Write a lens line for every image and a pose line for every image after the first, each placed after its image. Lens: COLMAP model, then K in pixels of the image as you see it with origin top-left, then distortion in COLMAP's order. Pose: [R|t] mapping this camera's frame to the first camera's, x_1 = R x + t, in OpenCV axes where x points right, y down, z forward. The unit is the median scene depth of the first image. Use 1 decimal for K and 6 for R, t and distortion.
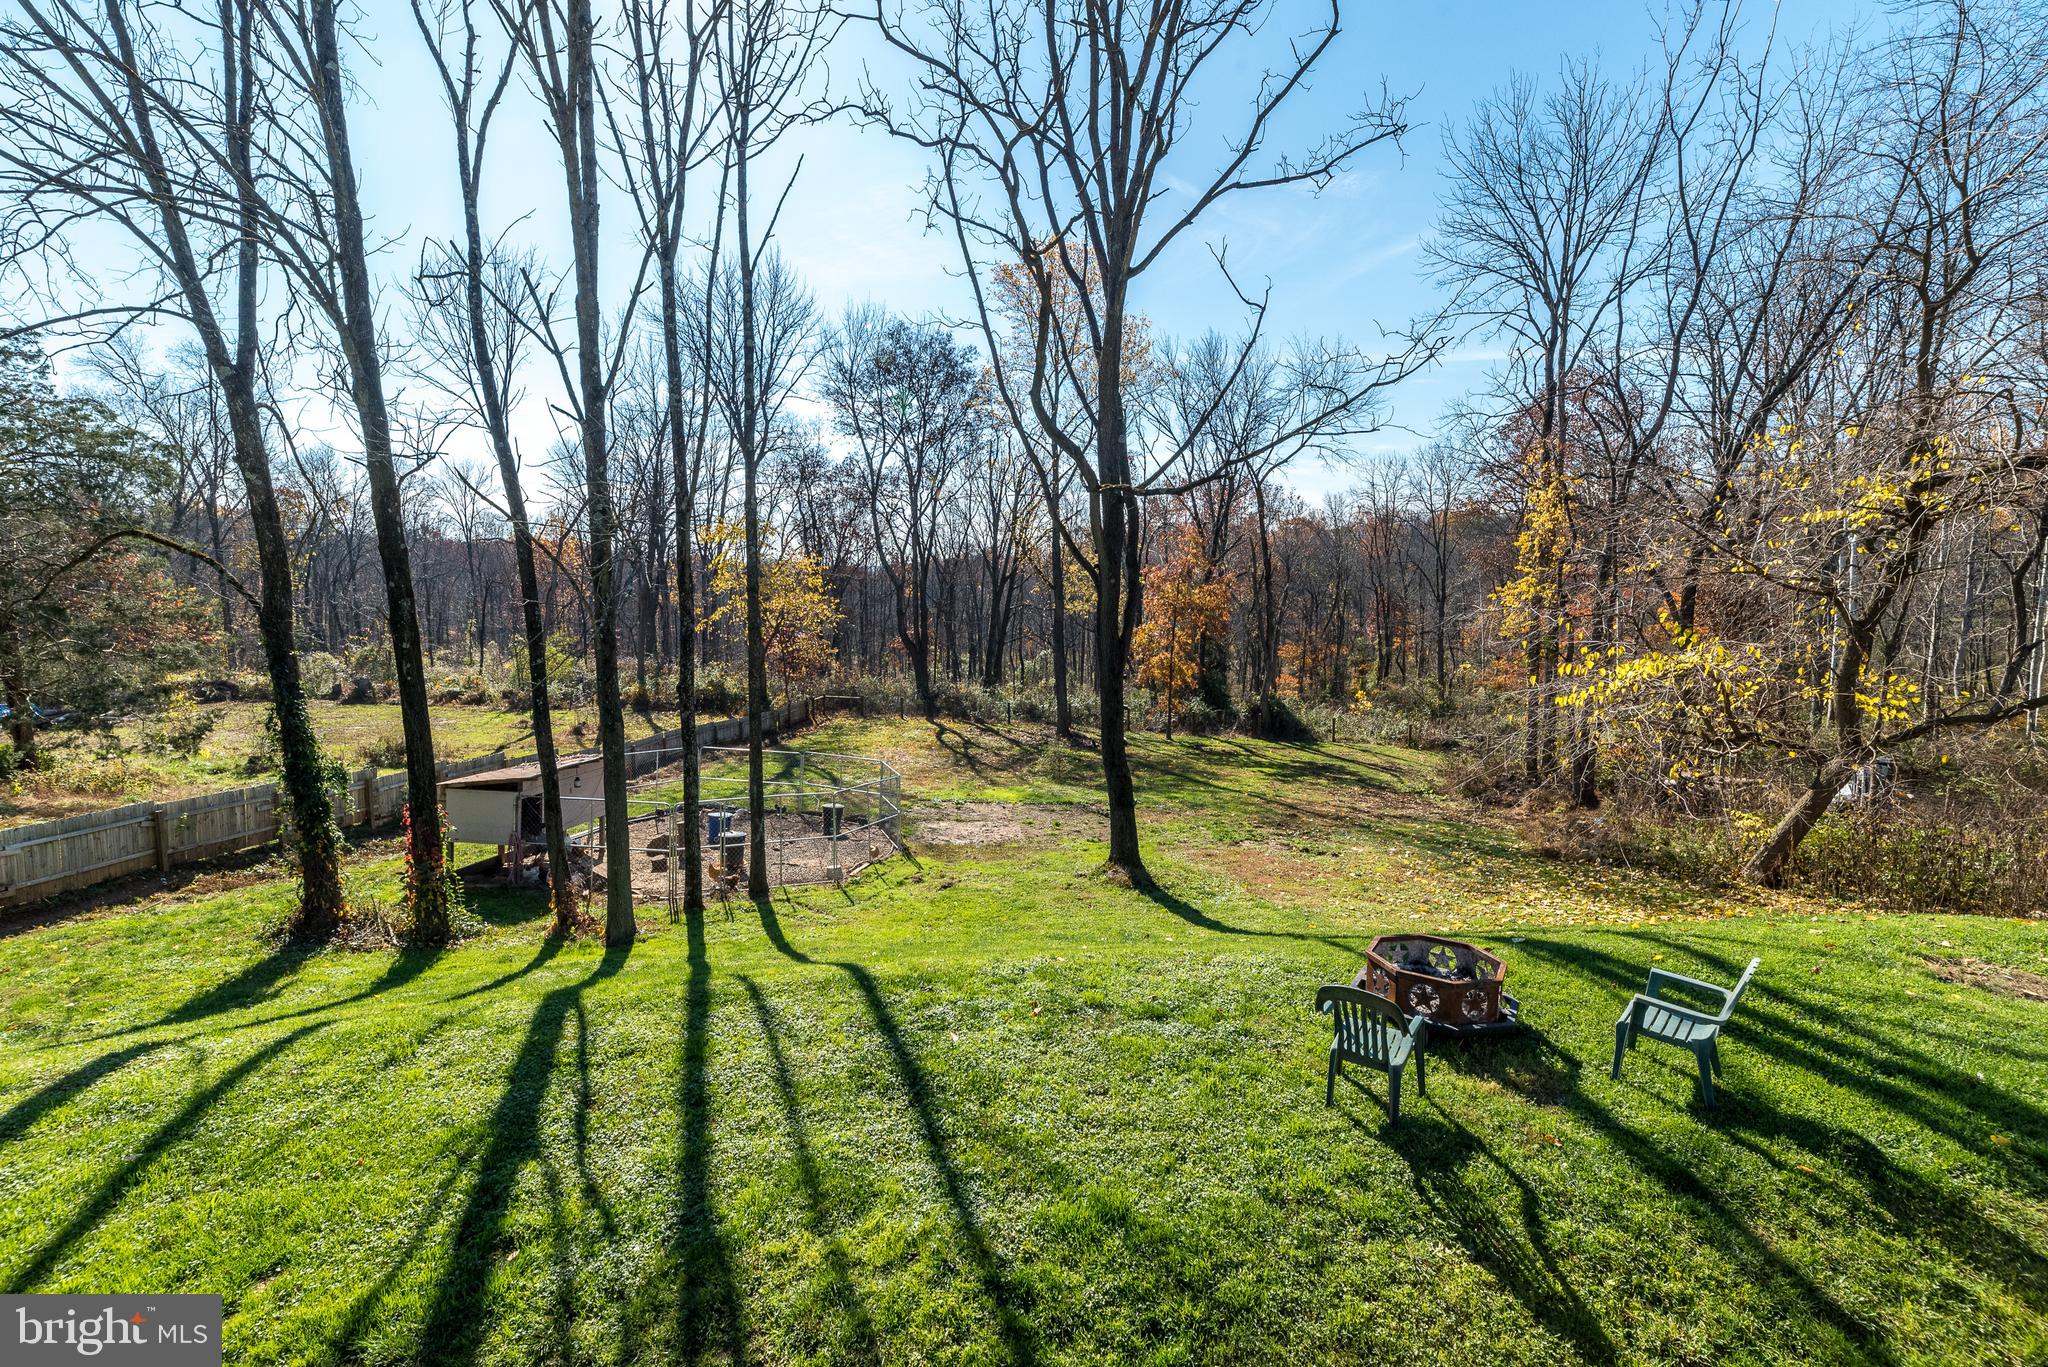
lens RADIAL K [[928.4, 0, 1026.0], [0, 928.4, 702.7], [0, 0, 1]] dist [0.001528, 0.000159]
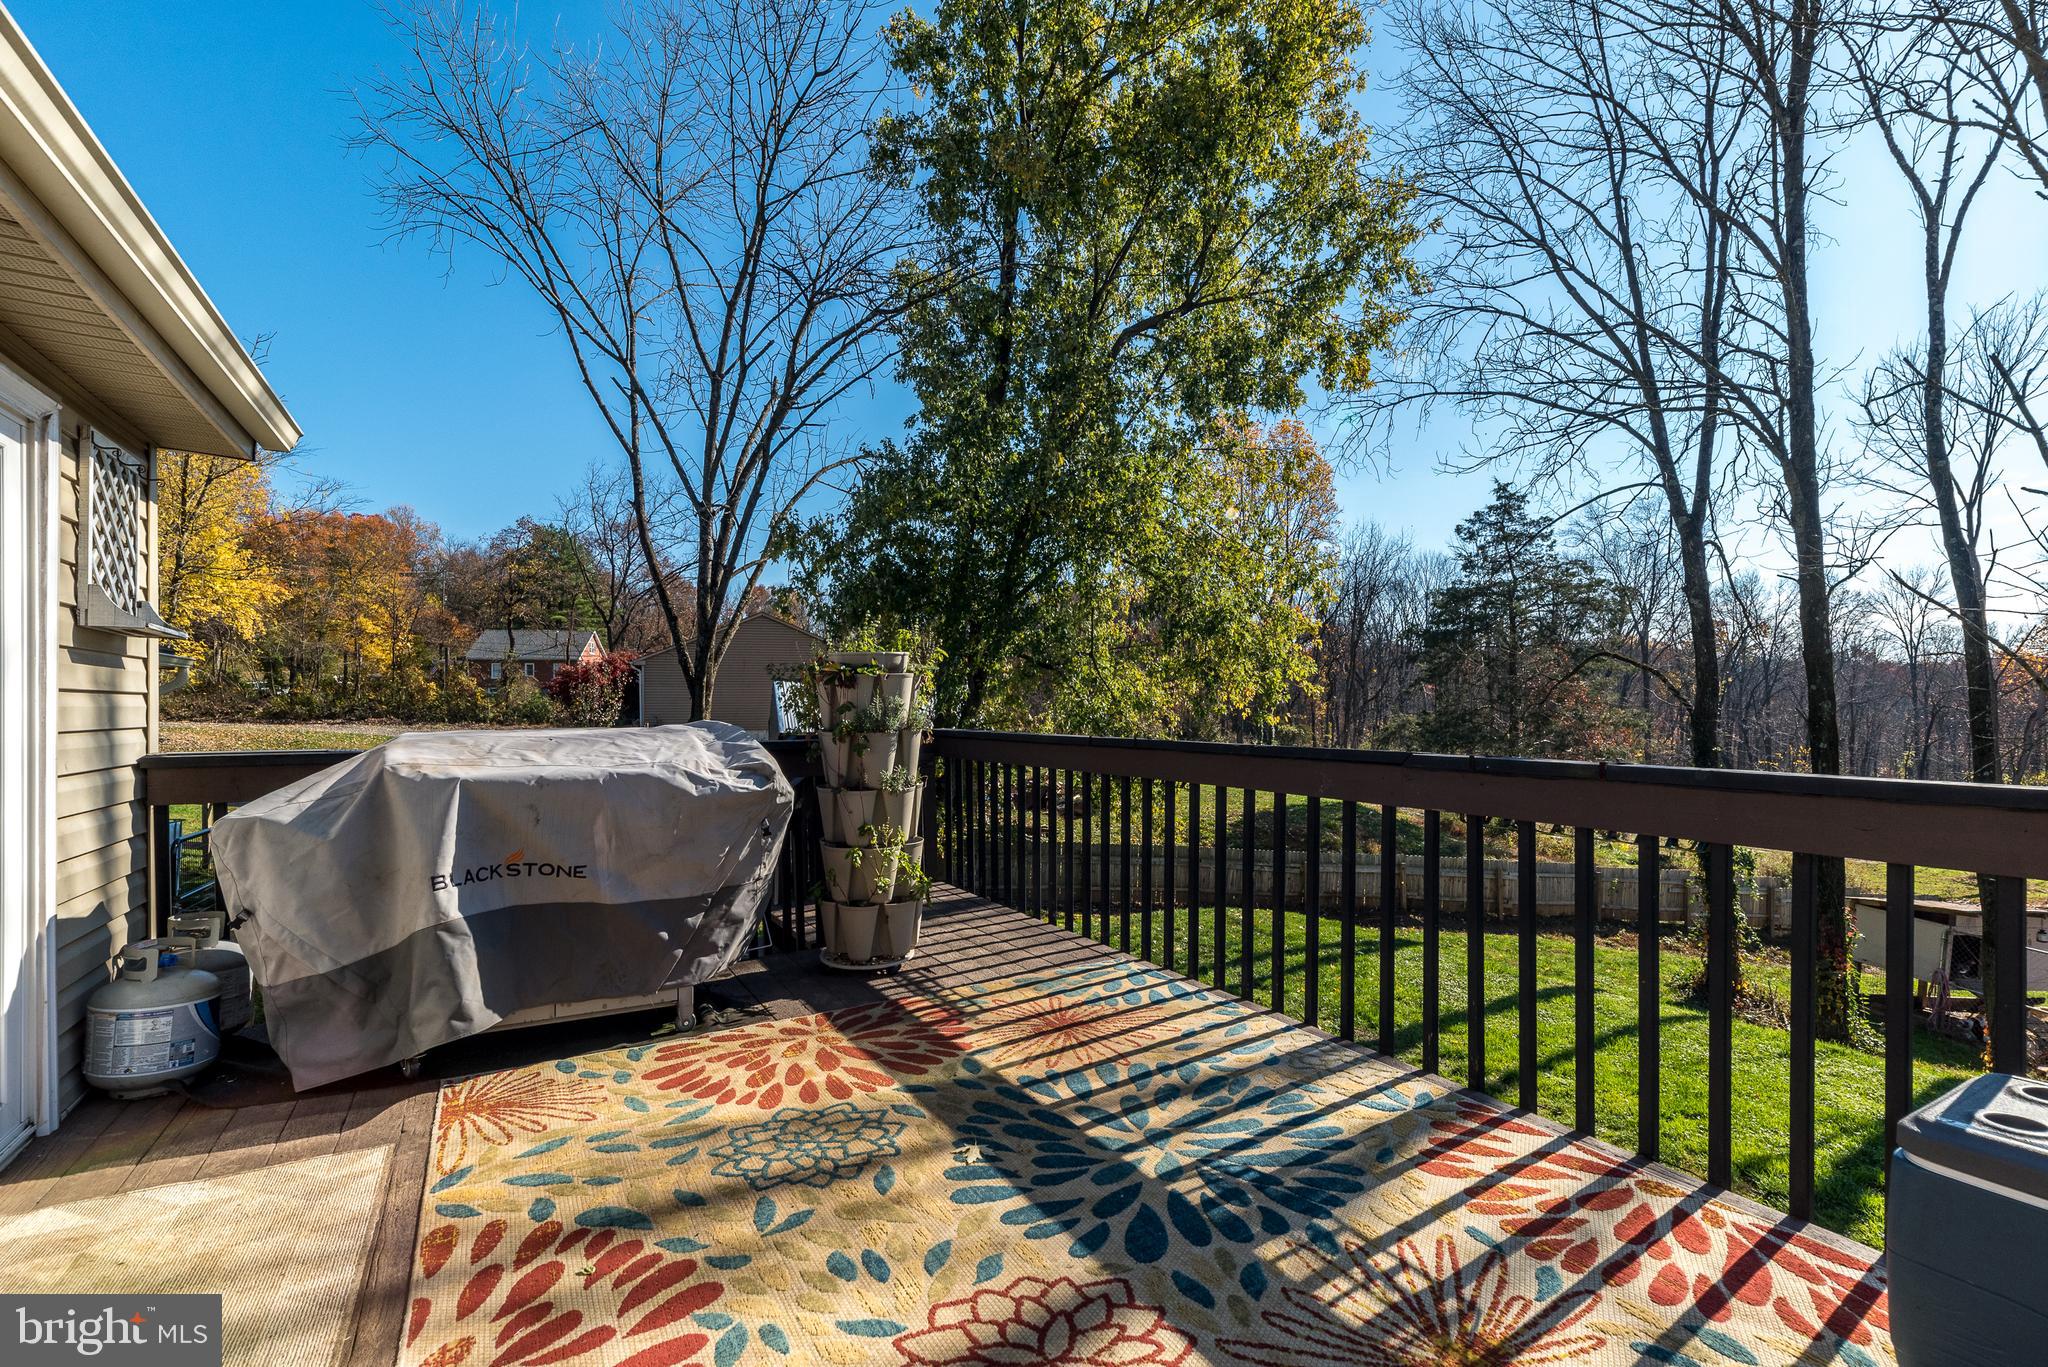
lens RADIAL K [[928.4, 0, 1026.0], [0, 928.4, 702.7], [0, 0, 1]] dist [0.001528, 0.000159]
pose [[0.271641, -0.004073, -0.962390, 0.102349], [-0.123710, 0.991547, -0.039115, 0.045760], [0.954415, 0.129683, 0.268841, -0.151441]]
